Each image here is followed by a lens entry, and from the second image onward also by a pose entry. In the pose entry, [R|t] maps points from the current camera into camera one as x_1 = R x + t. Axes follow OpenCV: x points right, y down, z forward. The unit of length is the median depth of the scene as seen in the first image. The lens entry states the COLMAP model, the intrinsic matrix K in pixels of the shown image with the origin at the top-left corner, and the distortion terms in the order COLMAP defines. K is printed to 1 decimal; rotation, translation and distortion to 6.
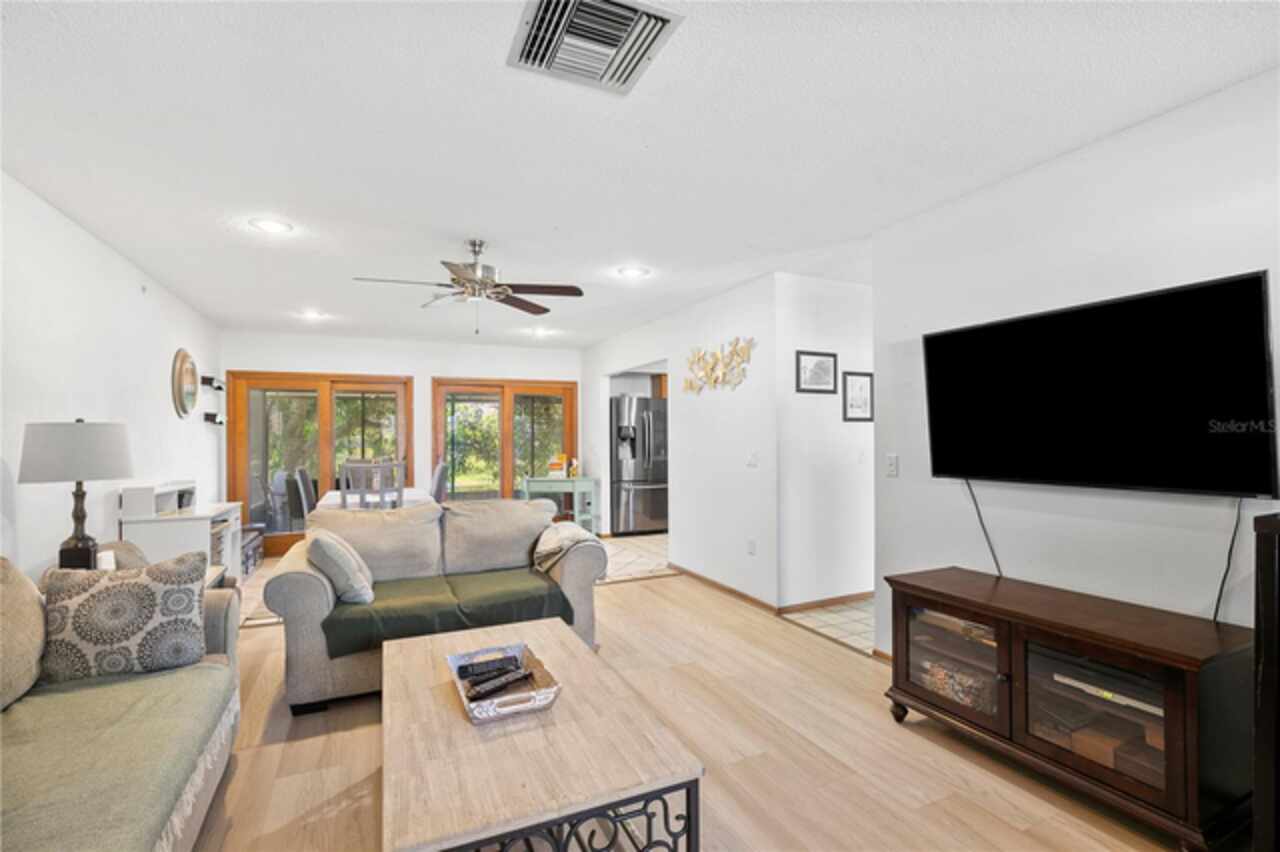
lens RADIAL K [[589.6, 0, 641.3], [0, 589.6, 433.0], [0, 0, 1]] dist [-0.002432, -0.000337]
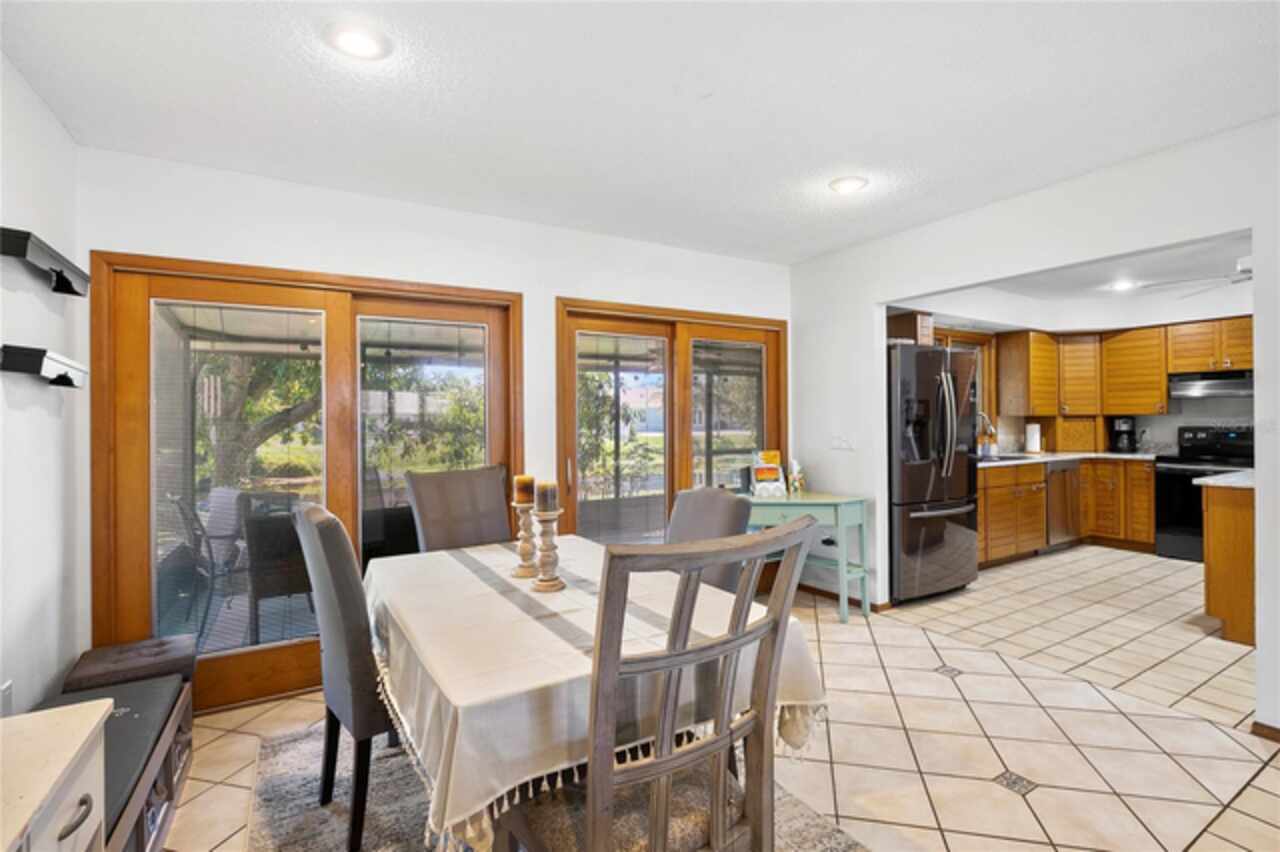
lens RADIAL K [[589.6, 0, 648.1], [0, 589.6, 414.4], [0, 0, 1]] dist [-0.002432, -0.000337]
pose [[0.994809, -0.001674, 0.101744, -0.304083], [0.002009, 0.999993, -0.003194, 0.003685], [-0.101738, 0.003381, 0.994805, 0.463899]]
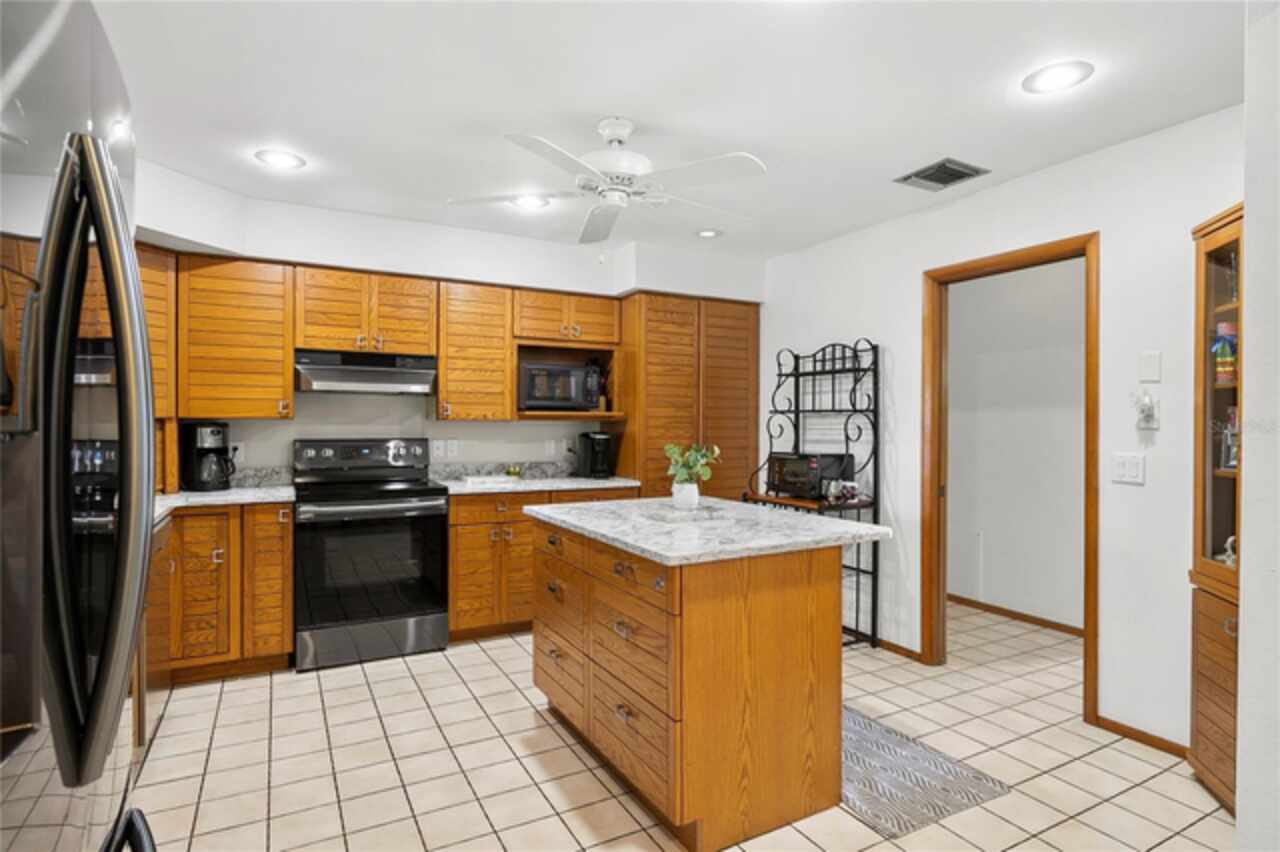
lens RADIAL K [[662.5, 0, 637.5], [0, 662.5, 426.7], [0, 0, 1]] dist [-0.005561, -0.001146]
pose [[-0.063867, -0.000211, 0.997958, -0.079387], [-0.010292, 0.999947, -0.000447, 0.006109], [-0.997905, -0.010299, -0.063866, 0.906753]]
